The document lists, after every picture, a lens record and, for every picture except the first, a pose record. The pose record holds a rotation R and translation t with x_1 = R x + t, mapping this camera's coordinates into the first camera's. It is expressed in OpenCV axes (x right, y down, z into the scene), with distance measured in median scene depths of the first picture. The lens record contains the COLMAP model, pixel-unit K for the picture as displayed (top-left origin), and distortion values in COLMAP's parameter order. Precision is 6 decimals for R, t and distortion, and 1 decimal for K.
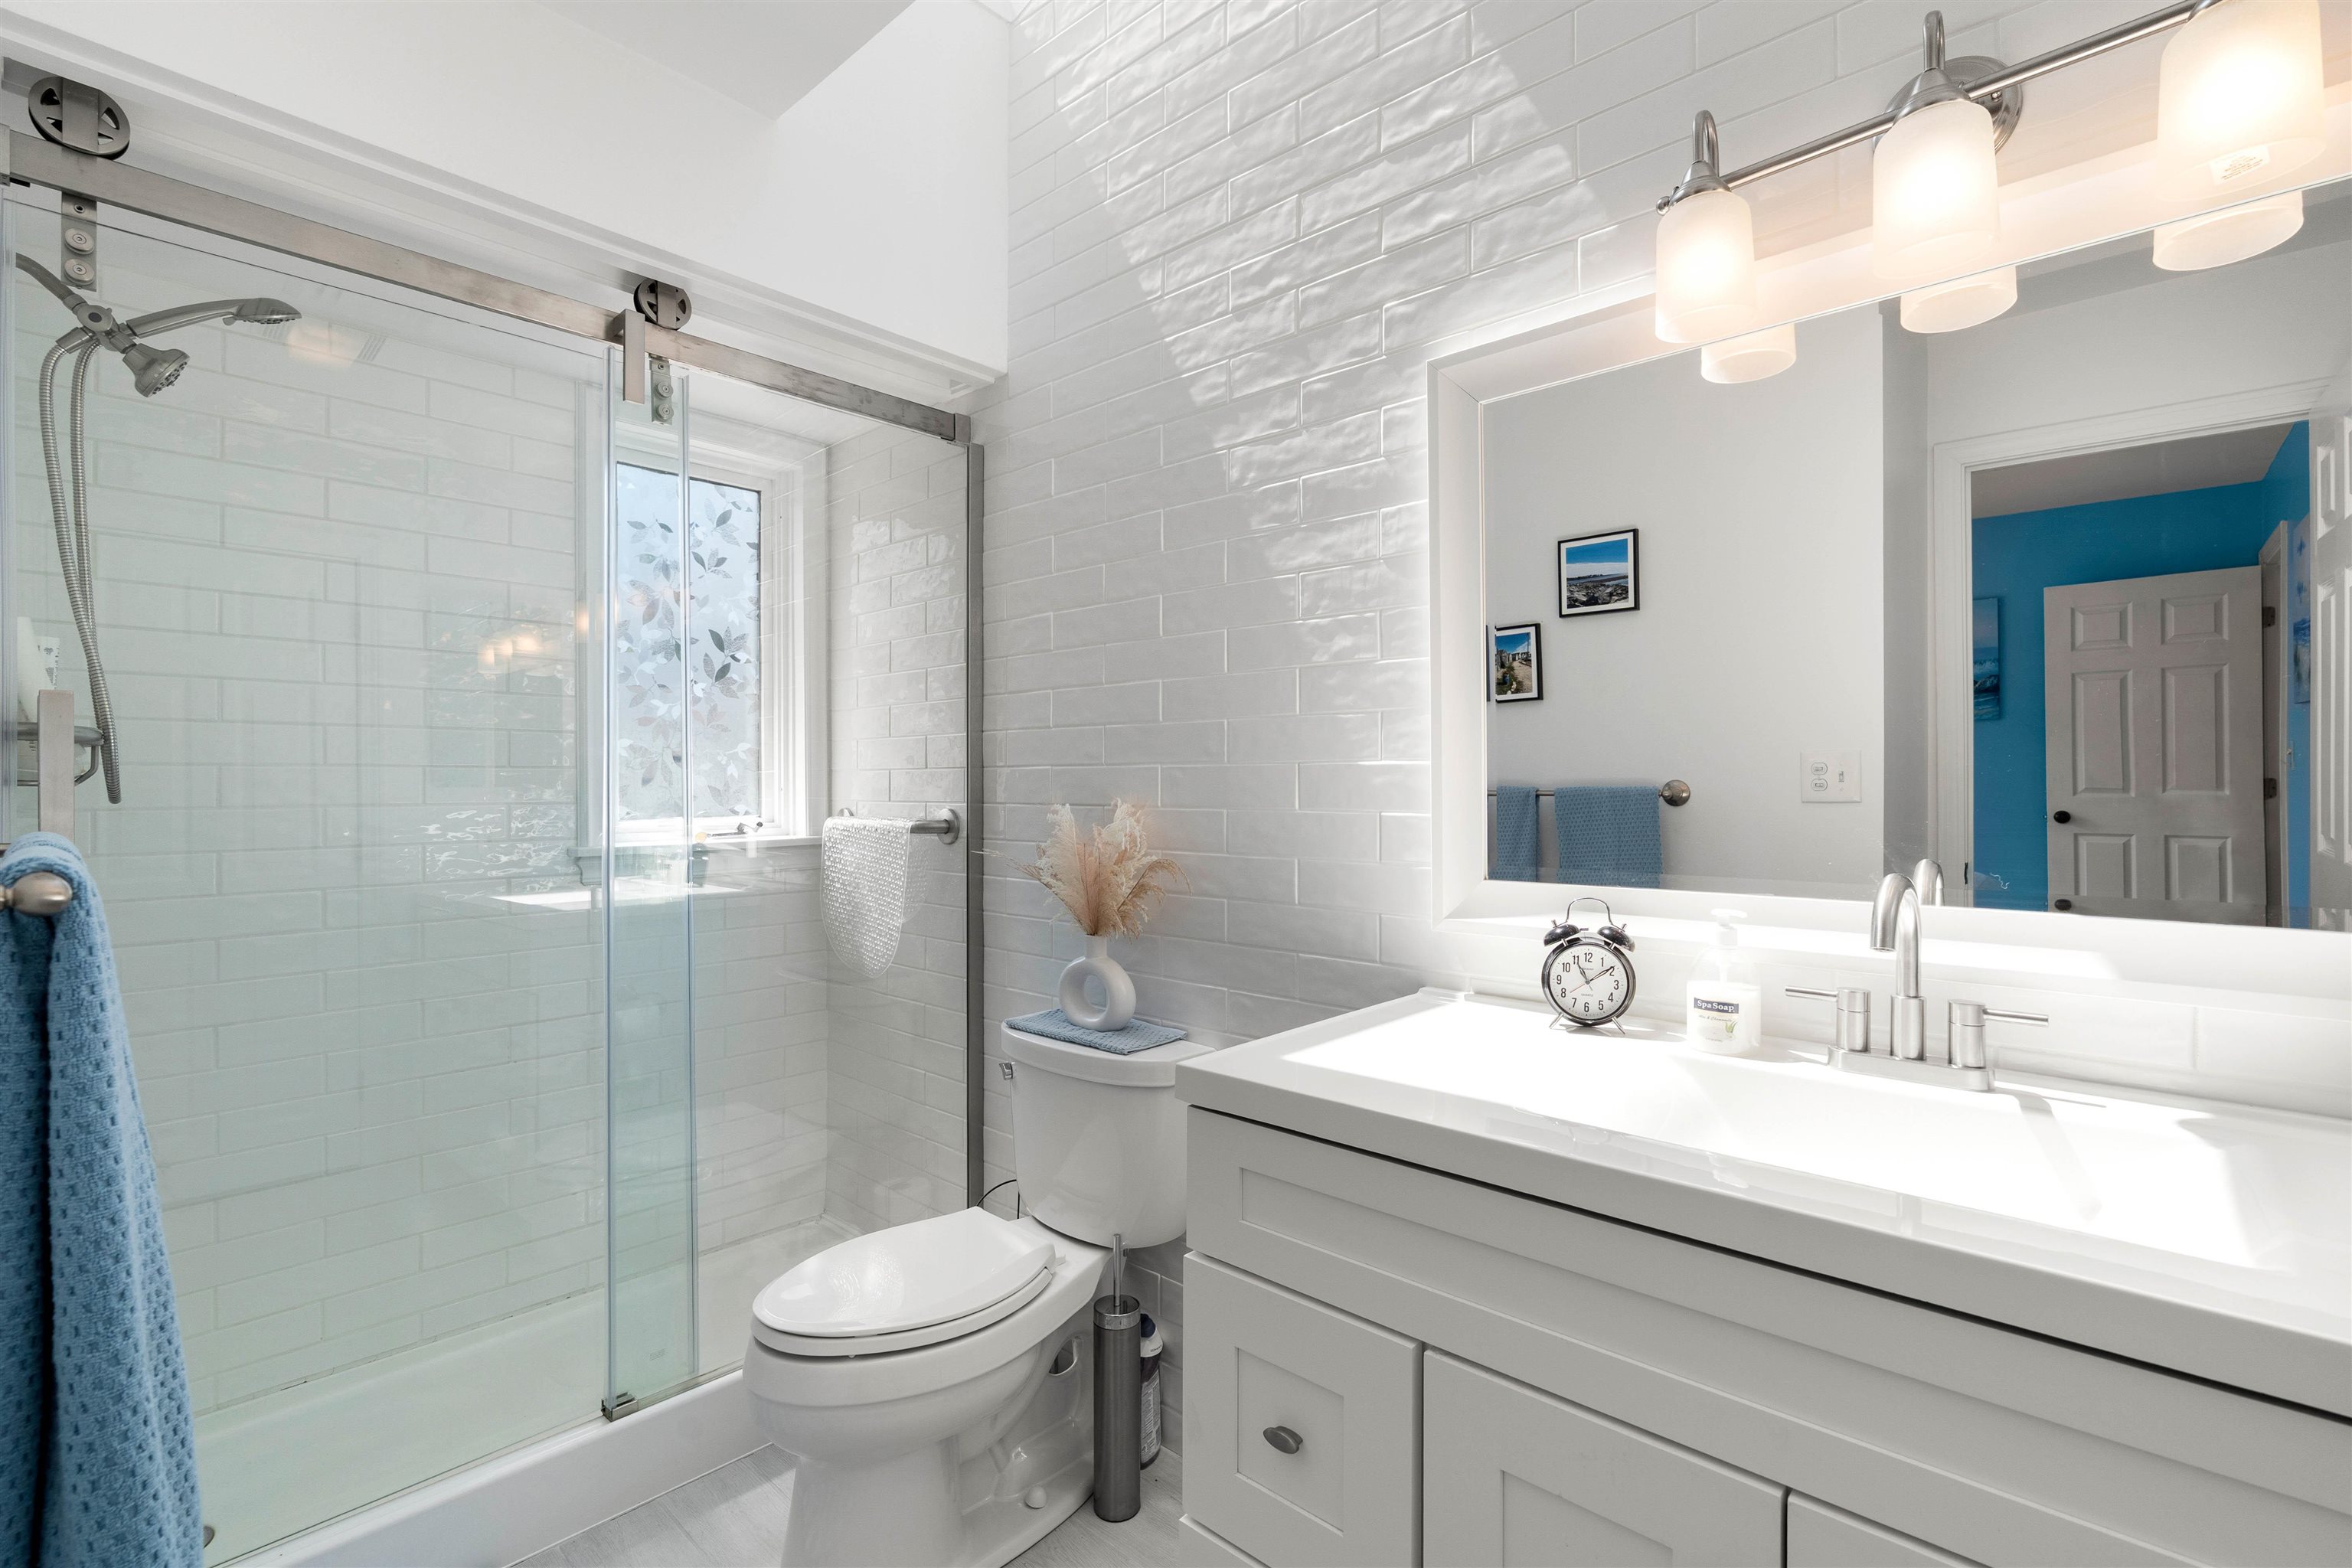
lens RADIAL K [[1068.4, 0, 1182.3], [0, 1068.4, 779.4], [0, 0, 1]] dist [-0.008883, 0.002858]
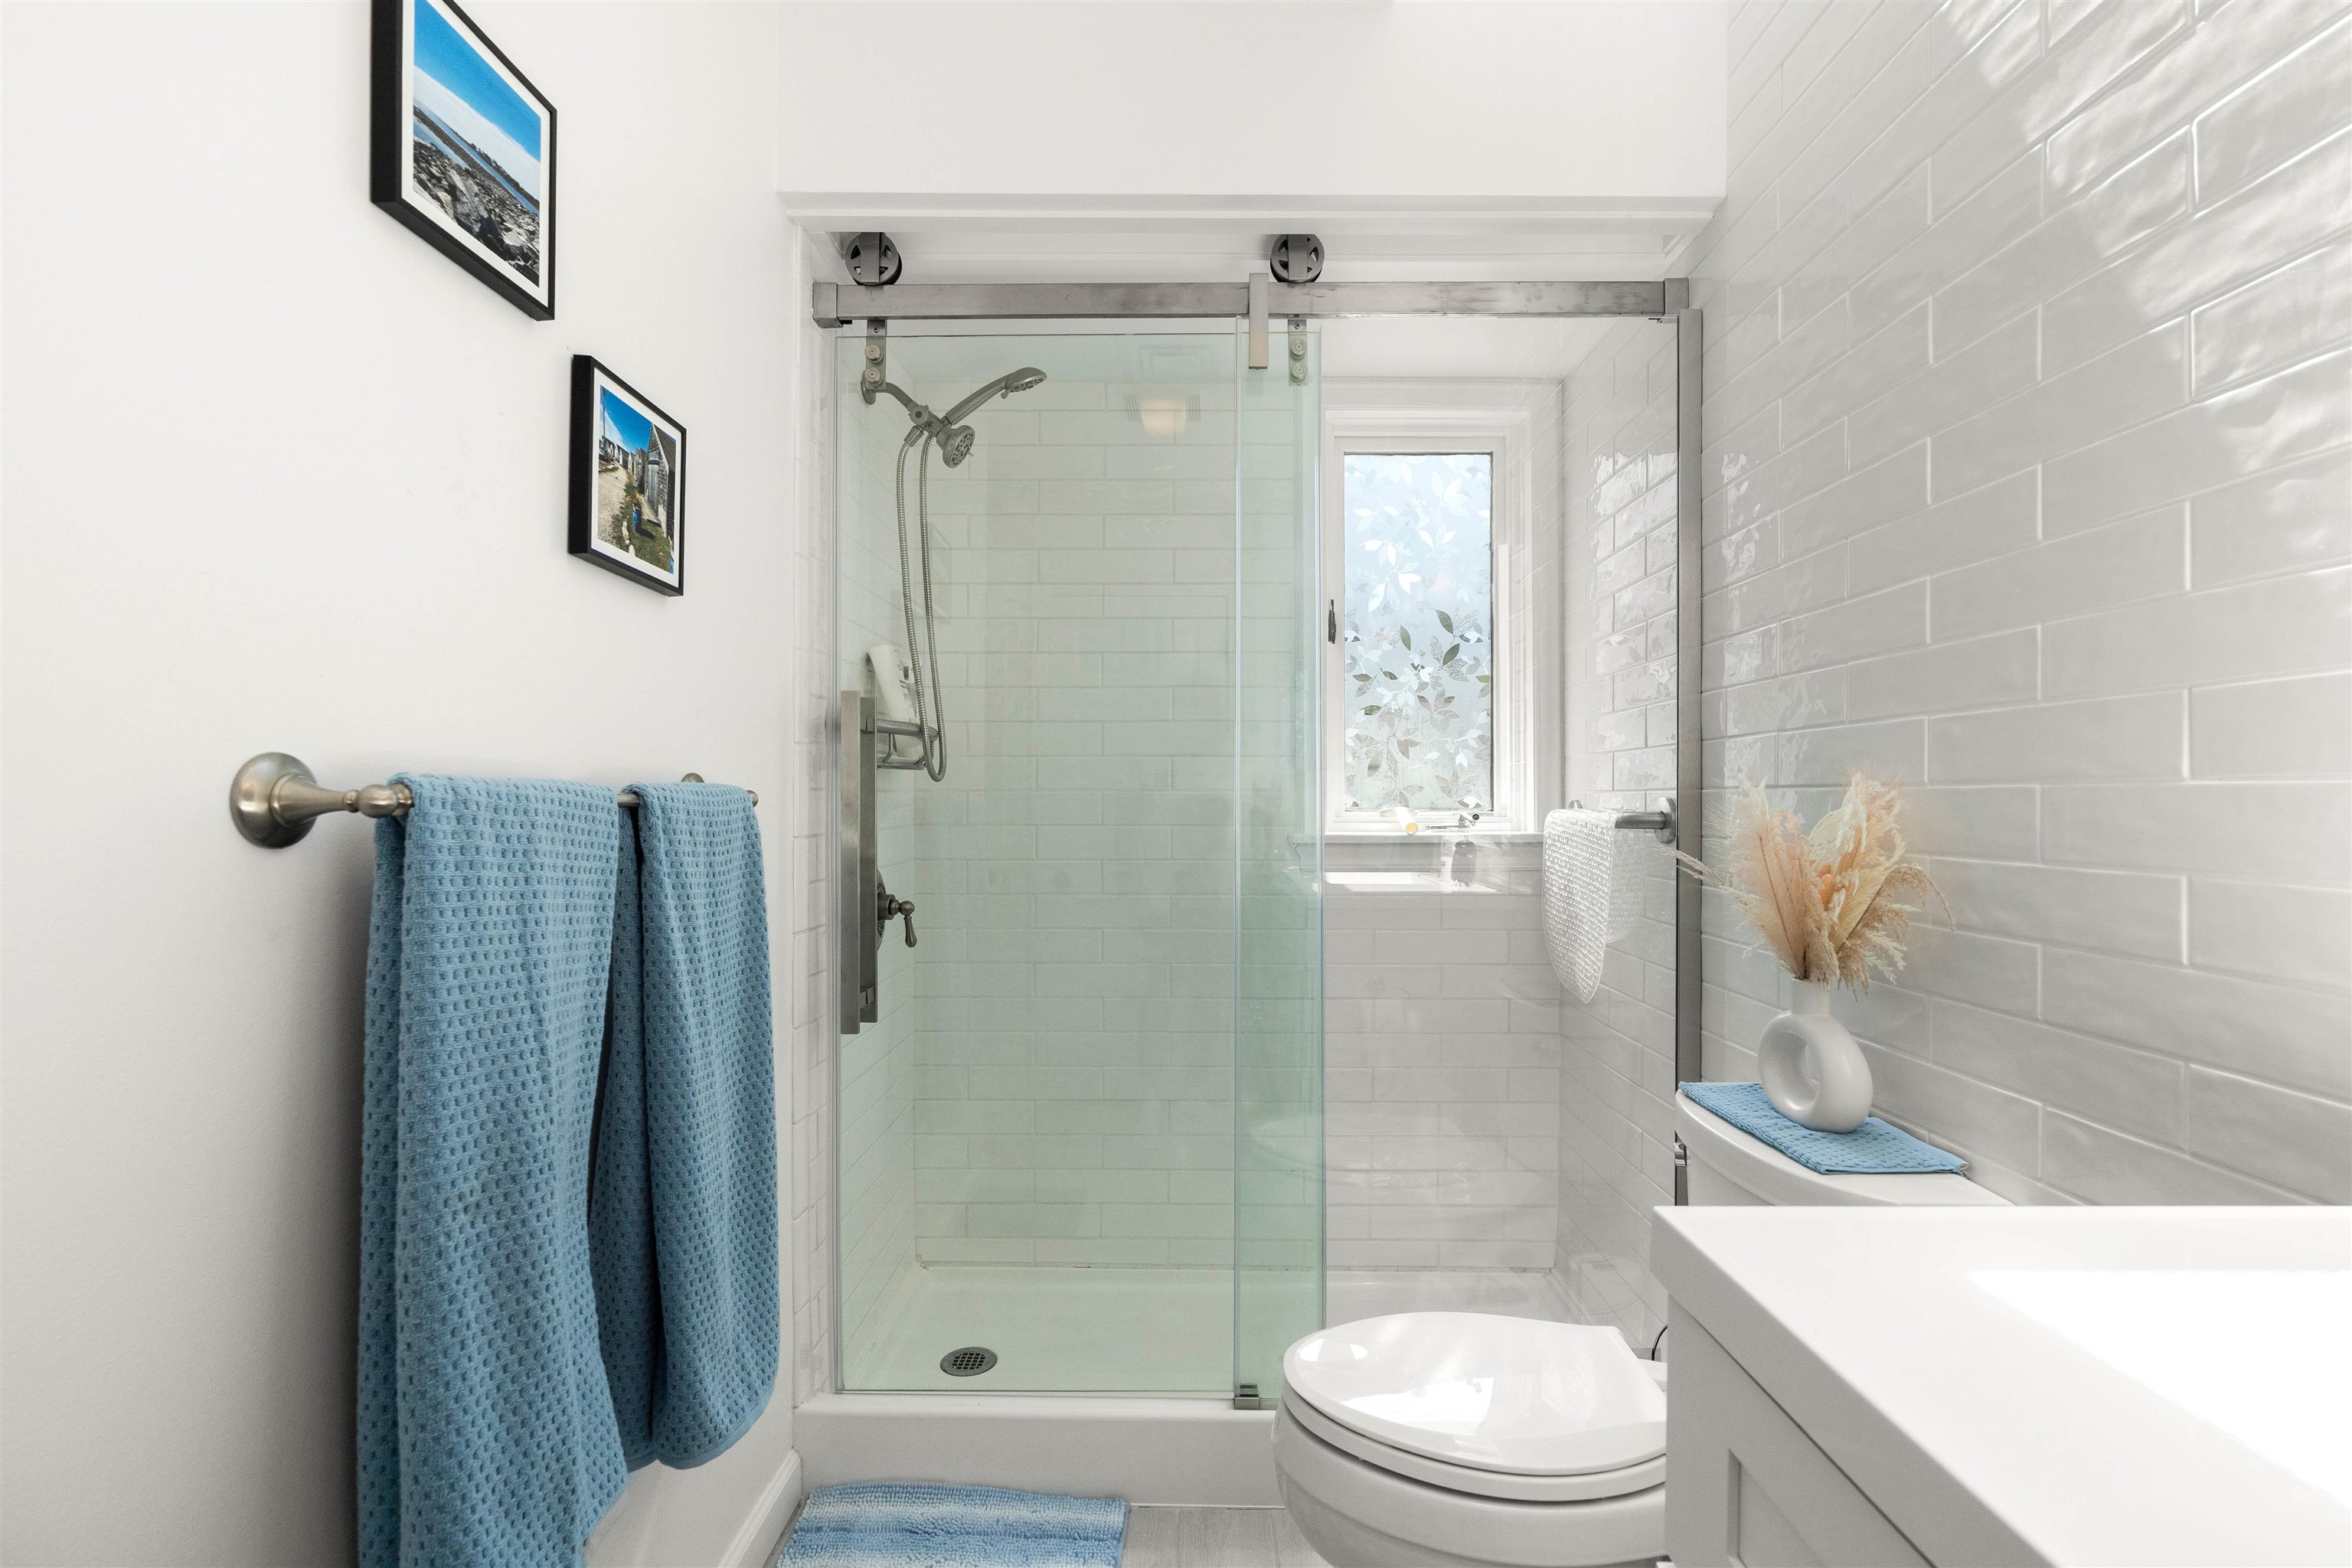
lens RADIAL K [[1068.4, 0, 1173.5], [0, 1068.4, 797.7], [0, 0, 1]] dist [-0.008883, 0.002858]
pose [[0.669184, 0.001914, -0.743094, 0.144027], [0.000225, 0.999996, 0.002779, 0.031894], [0.743096, -0.002026, 0.669181, 0.272983]]
